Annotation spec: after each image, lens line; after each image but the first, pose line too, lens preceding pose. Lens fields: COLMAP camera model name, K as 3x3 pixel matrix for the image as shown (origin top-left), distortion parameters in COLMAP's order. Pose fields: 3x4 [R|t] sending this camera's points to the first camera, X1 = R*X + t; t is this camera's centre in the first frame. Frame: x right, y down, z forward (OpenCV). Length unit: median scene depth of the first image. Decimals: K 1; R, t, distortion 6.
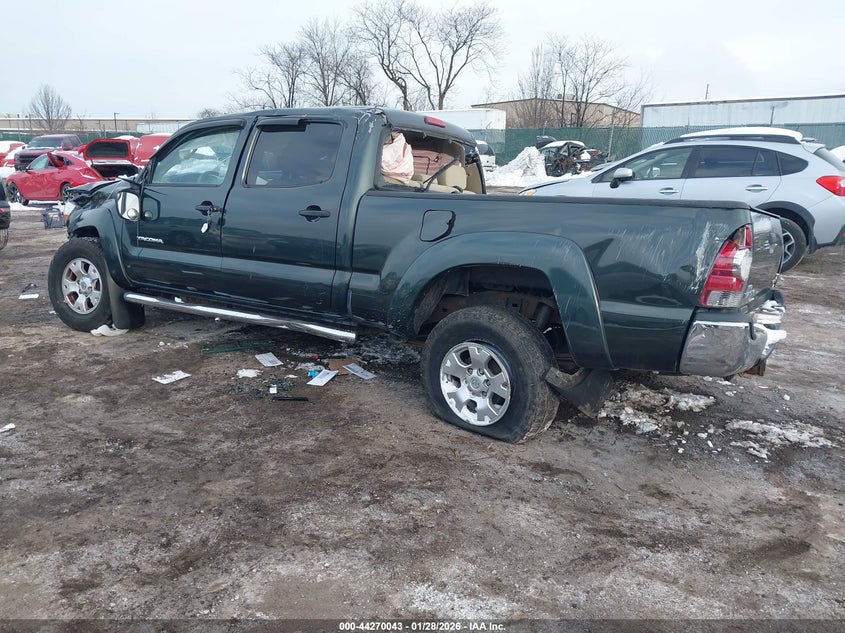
lens RADIAL K [[645.9, 0, 422.5], [0, 645.9, 316.5], [0, 0, 1]] dist [0.010813, 0.001150]
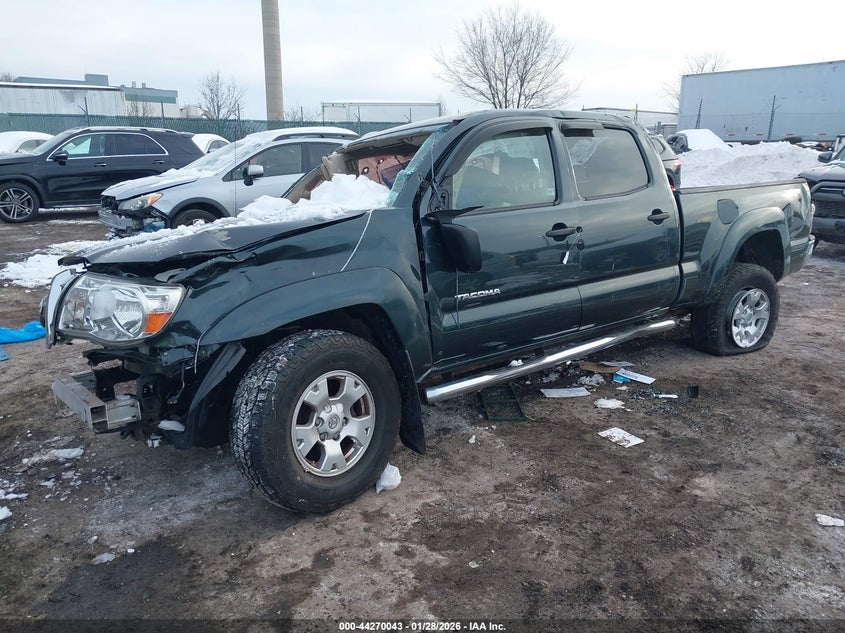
lens RADIAL K [[645.9, 0, 422.5], [0, 645.9, 316.5], [0, 0, 1]] dist [0.010813, 0.001150]
pose [[0.347376, -0.246006, 0.904882, -1.068762], [0.230635, 0.957747, 0.171839, -0.227830], [-0.908921, 0.149004, 0.389436, 0.805486]]
